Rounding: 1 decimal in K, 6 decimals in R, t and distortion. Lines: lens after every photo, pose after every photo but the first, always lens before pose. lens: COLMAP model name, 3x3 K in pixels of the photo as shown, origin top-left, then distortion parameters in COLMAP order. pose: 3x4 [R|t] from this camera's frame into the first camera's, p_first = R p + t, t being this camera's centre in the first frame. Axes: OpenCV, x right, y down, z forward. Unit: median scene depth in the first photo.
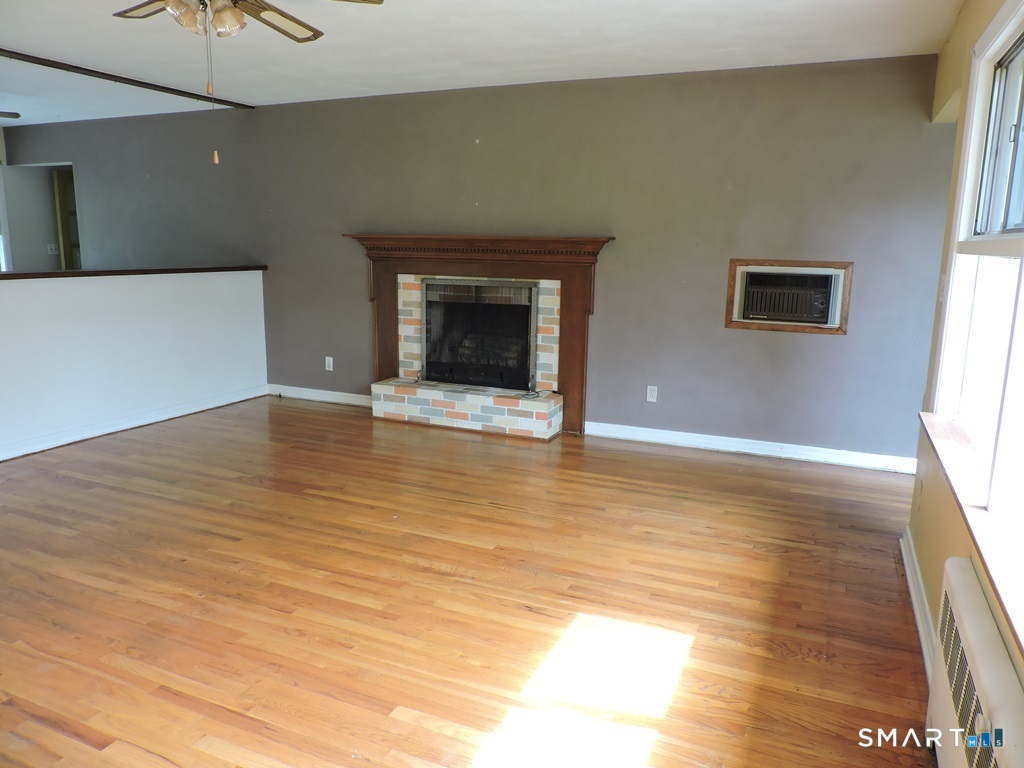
lens RADIAL K [[727.5, 0, 511.6], [0, 727.5, 385.8], [0, 0, 1]] dist [-0.010578, -0.001400]
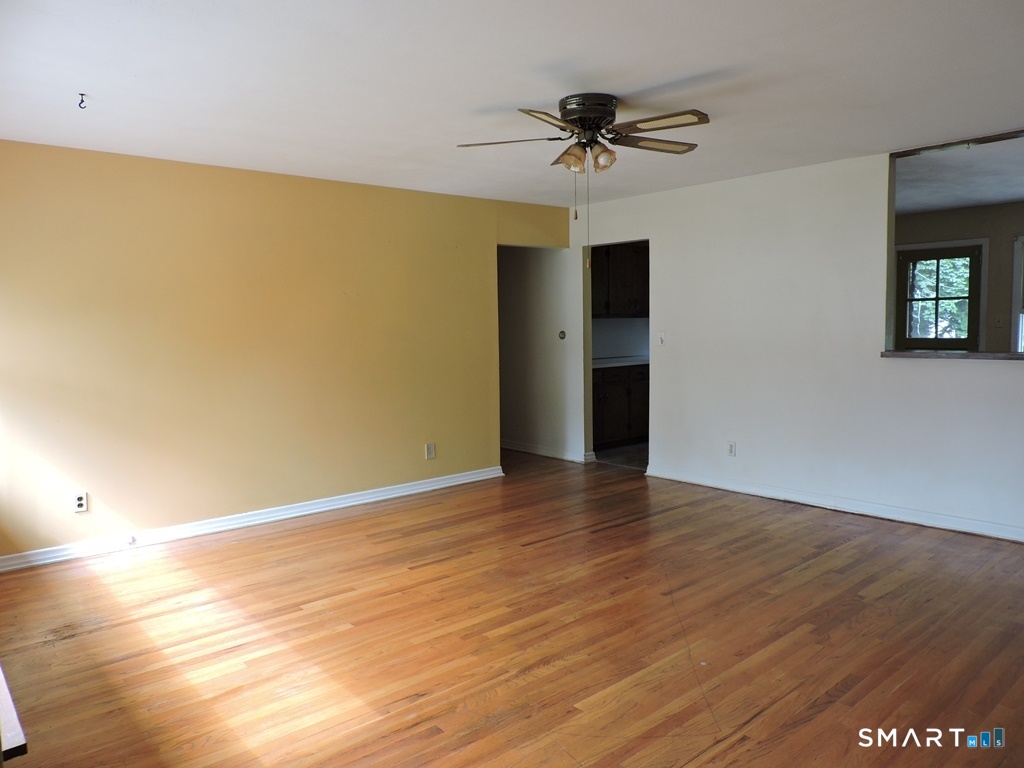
lens RADIAL K [[727.5, 0, 512.2], [0, 727.5, 383.1], [0, 0, 1]] dist [-0.010578, -0.001400]
pose [[-0.424964, 0.066549, -0.902761, 0.718681], [-0.159035, 0.976293, 0.146833, -0.232892], [0.891131, 0.205969, -0.404306, 1.233394]]
